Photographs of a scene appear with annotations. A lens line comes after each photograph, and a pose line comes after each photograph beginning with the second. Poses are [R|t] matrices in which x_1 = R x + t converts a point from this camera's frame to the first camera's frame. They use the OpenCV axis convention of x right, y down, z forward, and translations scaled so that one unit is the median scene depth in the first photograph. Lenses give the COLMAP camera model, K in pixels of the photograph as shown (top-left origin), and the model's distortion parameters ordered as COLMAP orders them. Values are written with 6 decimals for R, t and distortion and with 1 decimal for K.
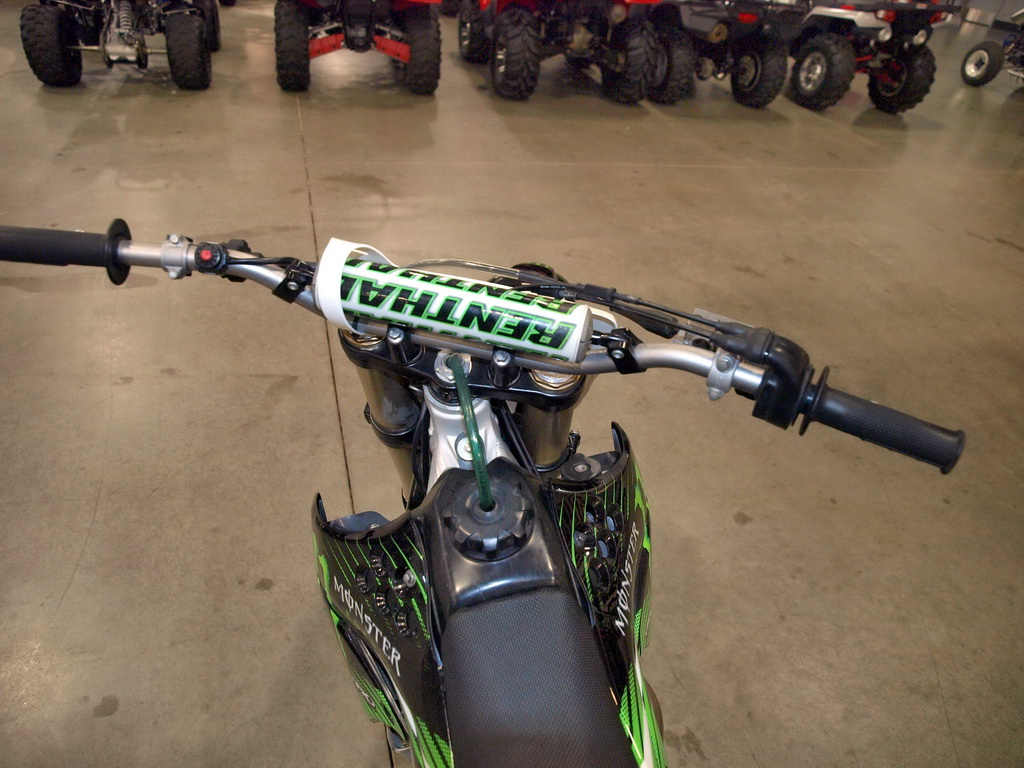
lens RADIAL K [[731.6, 0, 509.8], [0, 731.6, 388.9], [0, 0, 1]] dist [-0.119992, 0.097694]
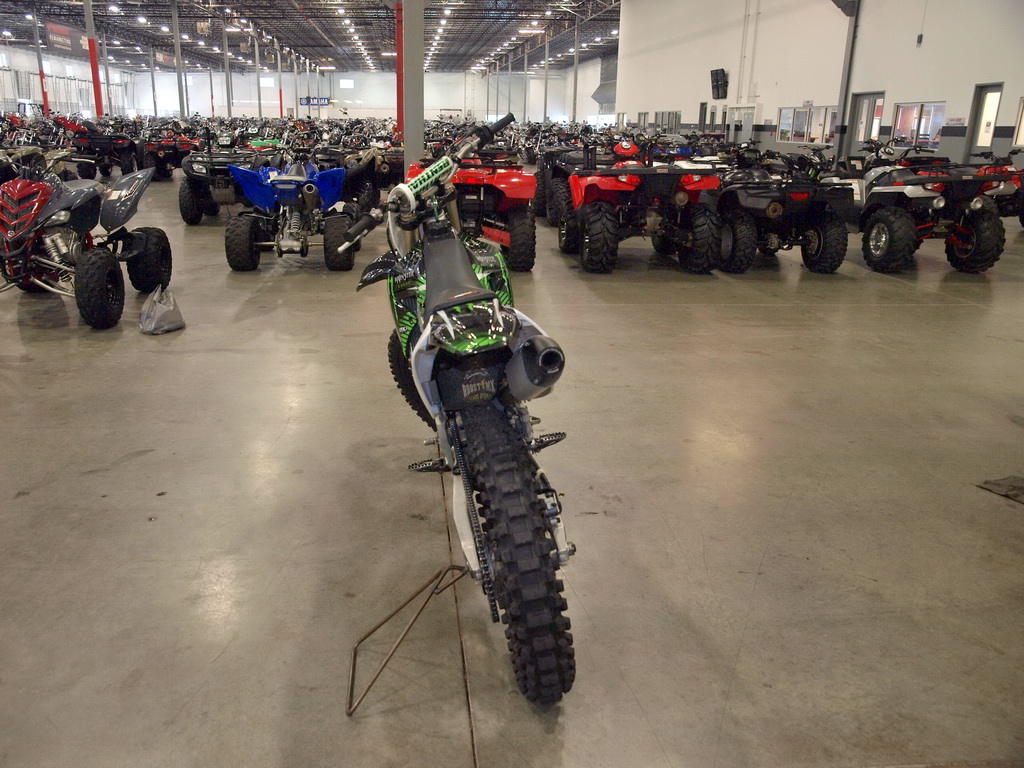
lens RADIAL K [[921.5, 0, 506.0], [0, 921.5, 381.6], [0, 0, 1]] dist [-0.087113, 0.150115]
pose [[0.983331, -0.032272, -0.178940, 0.123272], [-0.033759, 0.934606, -0.354079, 0.310778], [0.178665, 0.354218, 0.917937, -0.355975]]
